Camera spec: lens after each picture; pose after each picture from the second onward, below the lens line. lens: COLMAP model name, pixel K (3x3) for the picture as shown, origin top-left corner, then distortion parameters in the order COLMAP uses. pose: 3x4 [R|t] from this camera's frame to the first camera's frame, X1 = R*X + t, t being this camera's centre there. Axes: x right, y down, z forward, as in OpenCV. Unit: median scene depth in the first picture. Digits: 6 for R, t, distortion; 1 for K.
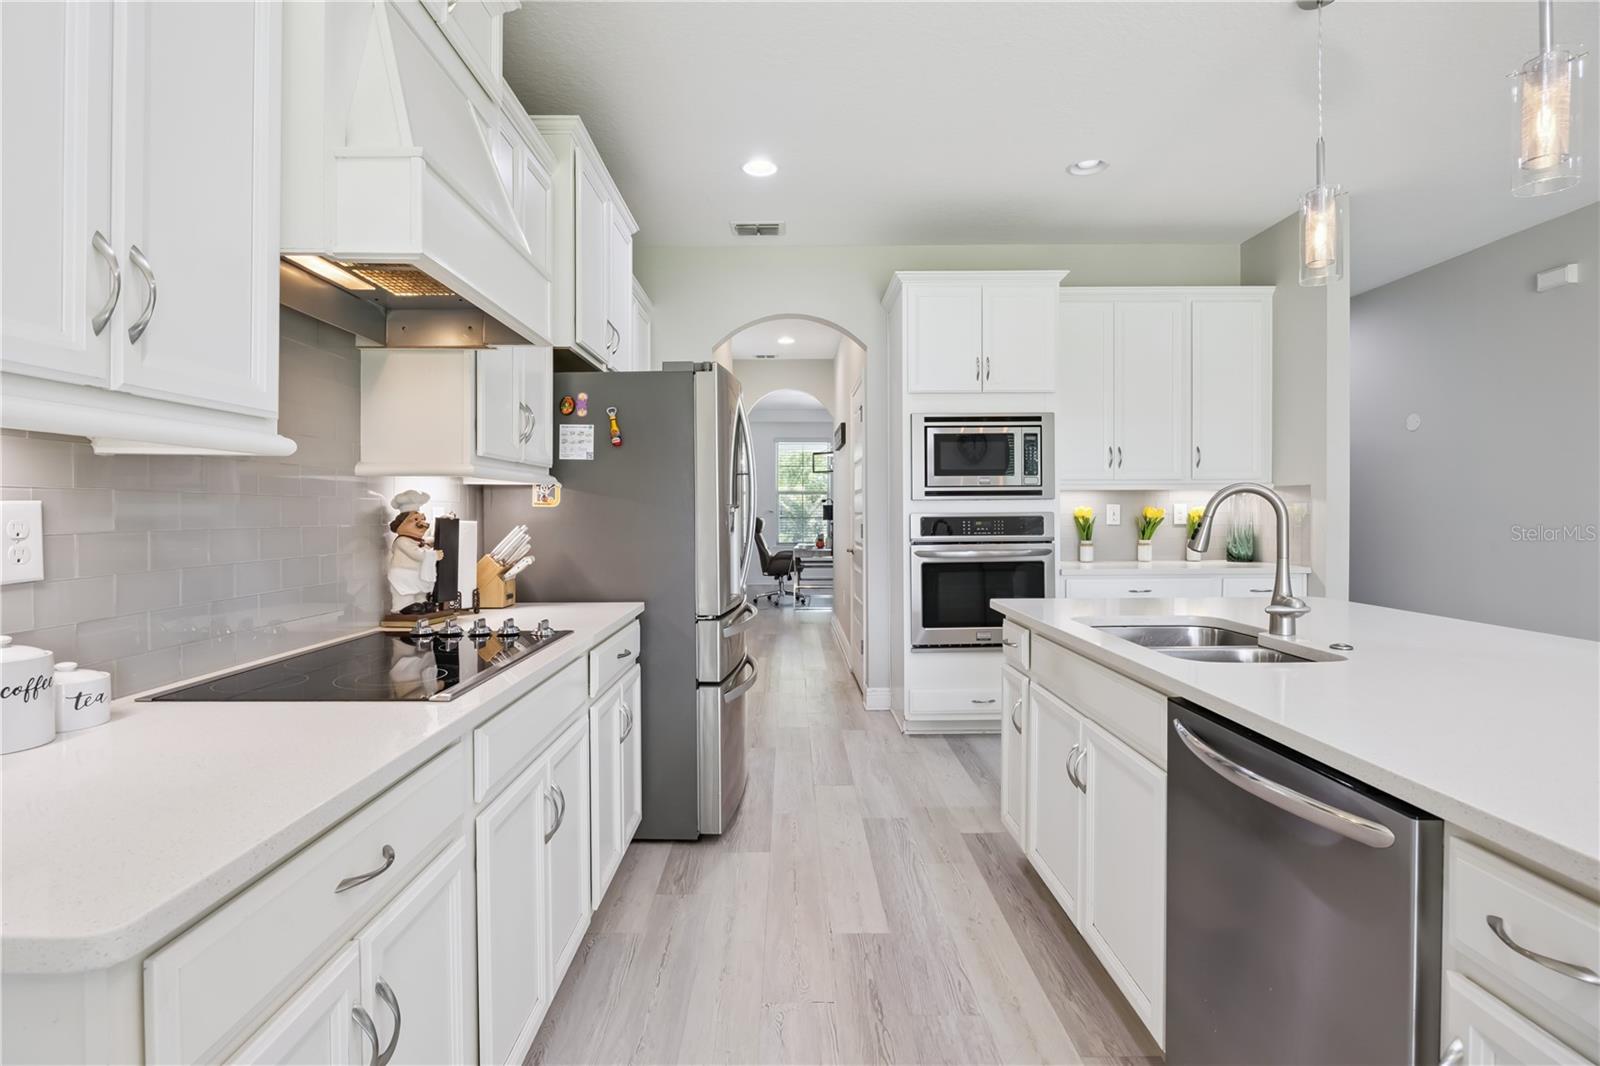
lens RADIAL K [[770.4, 0, 792.6], [0, 770.4, 520.2], [0, 0, 1]] dist [-0.019337, -0.000501]
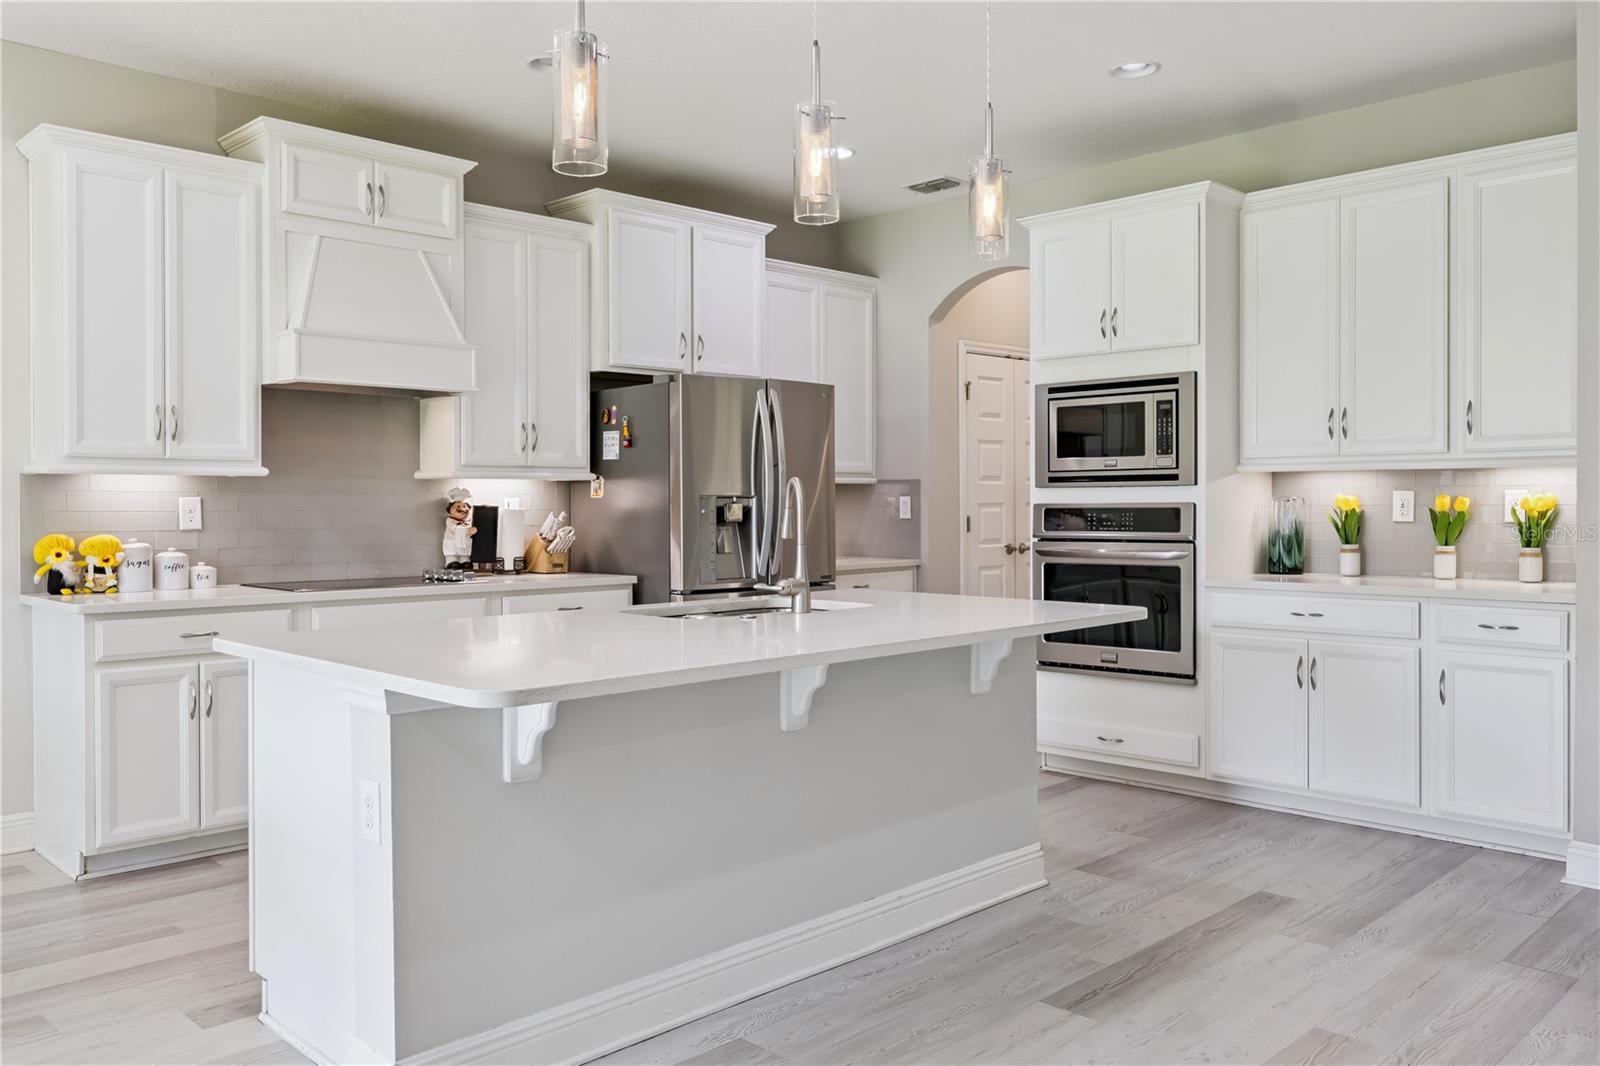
lens RADIAL K [[1271.0, 0, 797.6], [0, 1271.0, 496.1], [0, 0, 1]] dist [-0.000684, -0.013204]
pose [[0.708950, -0.001233, -0.705258, 0.949490], [-0.008197, 0.999917, -0.009988, -0.000995], [0.705211, 0.012863, 0.708881, -0.164282]]
